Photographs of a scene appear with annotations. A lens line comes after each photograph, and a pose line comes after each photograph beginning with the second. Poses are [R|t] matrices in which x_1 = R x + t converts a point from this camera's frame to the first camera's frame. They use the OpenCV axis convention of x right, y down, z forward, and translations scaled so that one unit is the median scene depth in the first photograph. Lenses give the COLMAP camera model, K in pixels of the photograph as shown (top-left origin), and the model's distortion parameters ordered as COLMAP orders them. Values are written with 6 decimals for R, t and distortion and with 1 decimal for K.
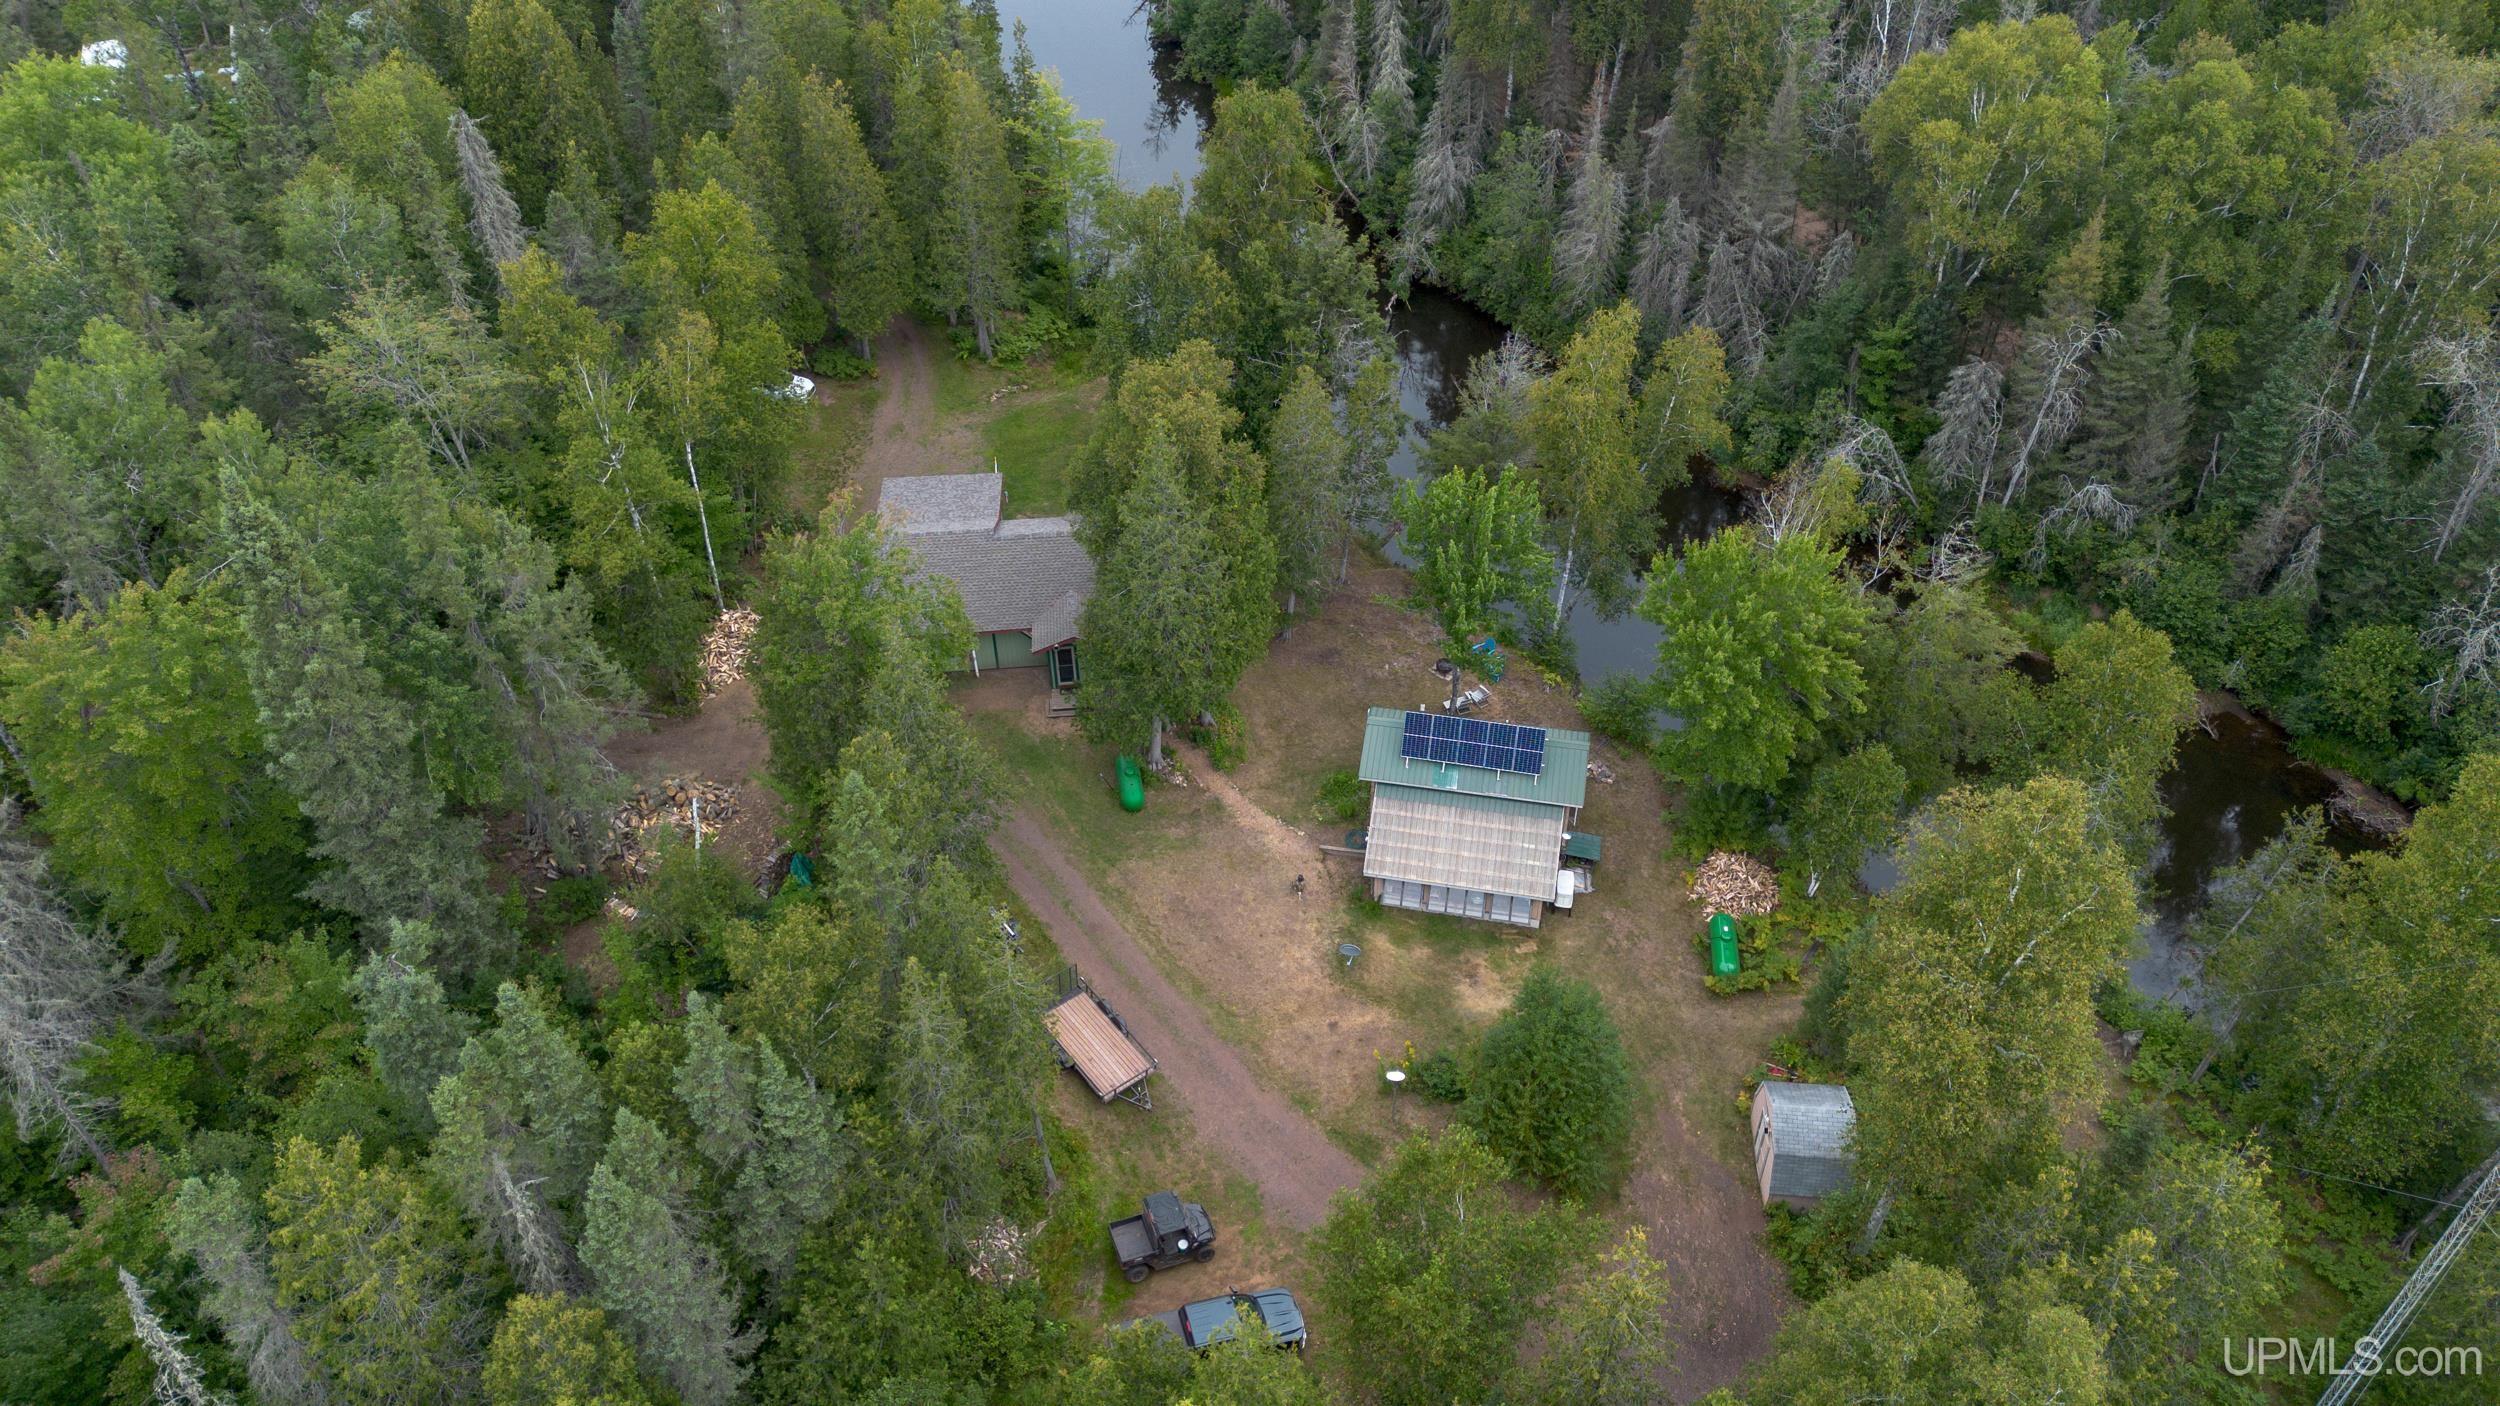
lens RADIAL K [[1762.0, 0, 1282.9], [0, 1762.0, 701.8], [0, 0, 1]] dist [0.086370, -0.071452]
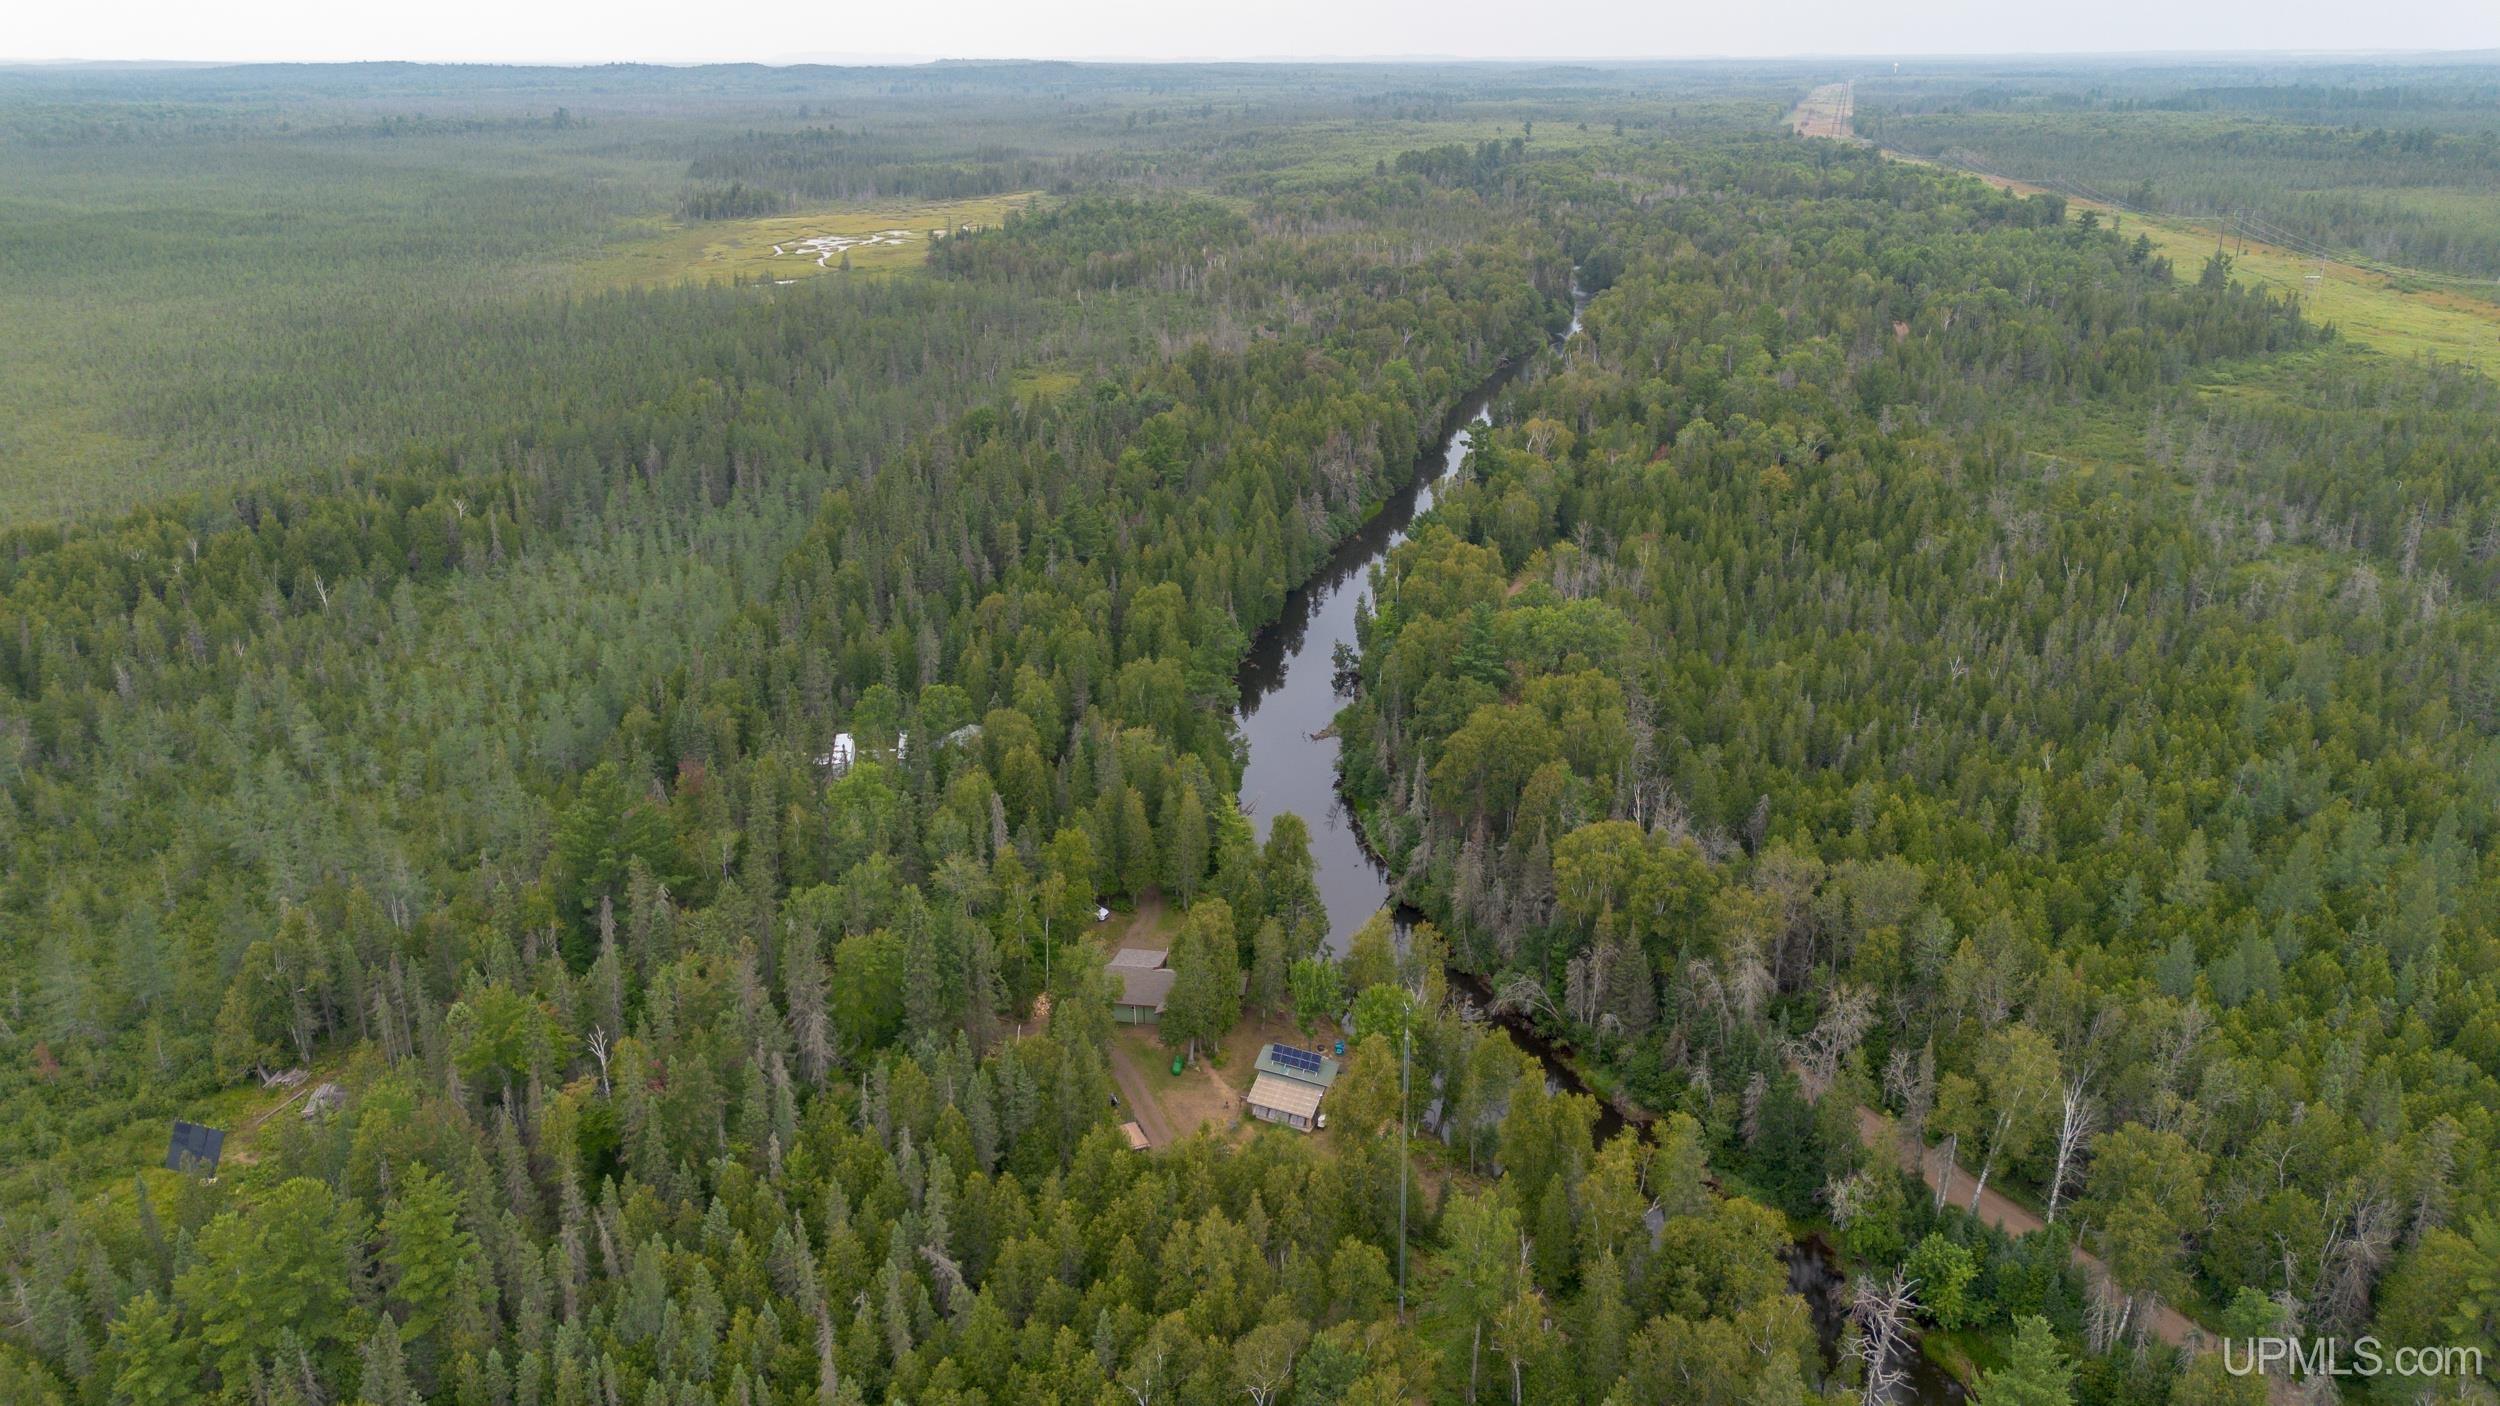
lens RADIAL K [[1762.0, 0, 1282.9], [0, 1762.0, 701.8], [0, 0, 1]] dist [0.086370, -0.071452]
pose [[0.968155, 0.089738, -0.233716, 0.573030], [-0.166450, 0.928060, -0.333166, 0.359837], [0.187005, 0.361458, 0.913442, -1.409340]]
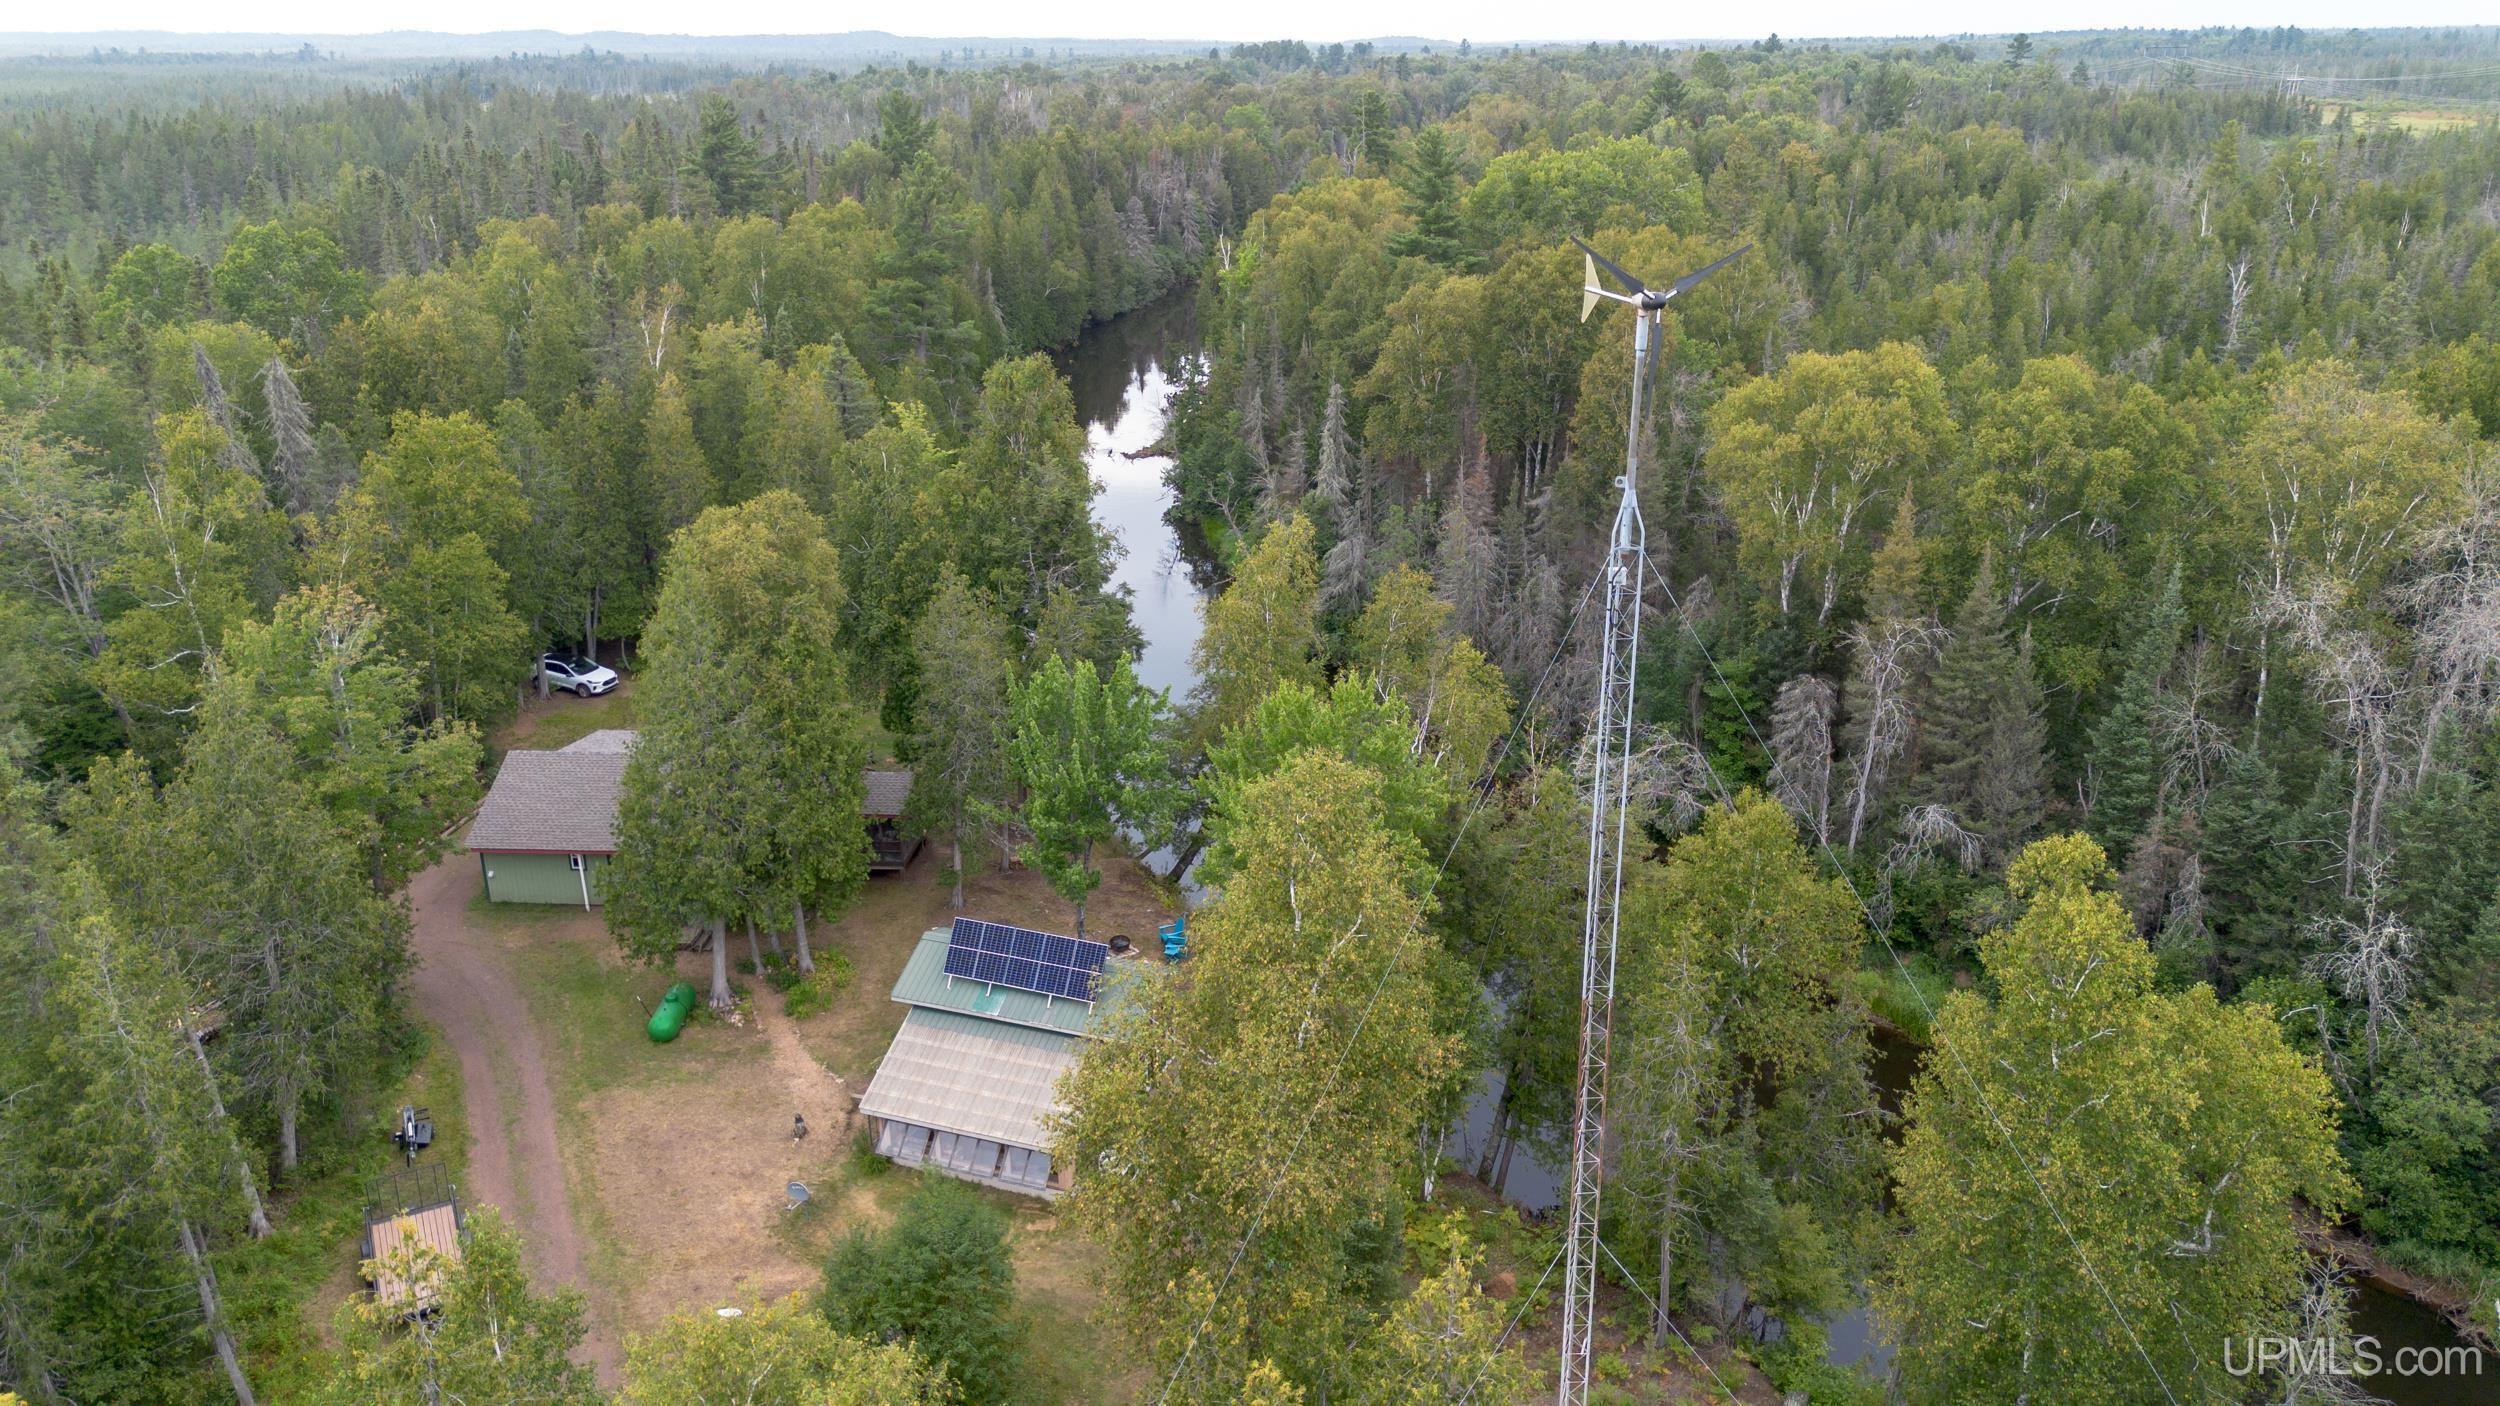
lens RADIAL K [[1762.0, 0, 1282.9], [0, 1762.0, 701.8], [0, 0, 1]] dist [0.086370, -0.071452]
pose [[0.986698, 0.056326, -0.152493, 0.295535], [-0.105940, 0.934302, -0.340378, 0.152746], [0.123302, 0.352005, 0.927841, 0.190235]]
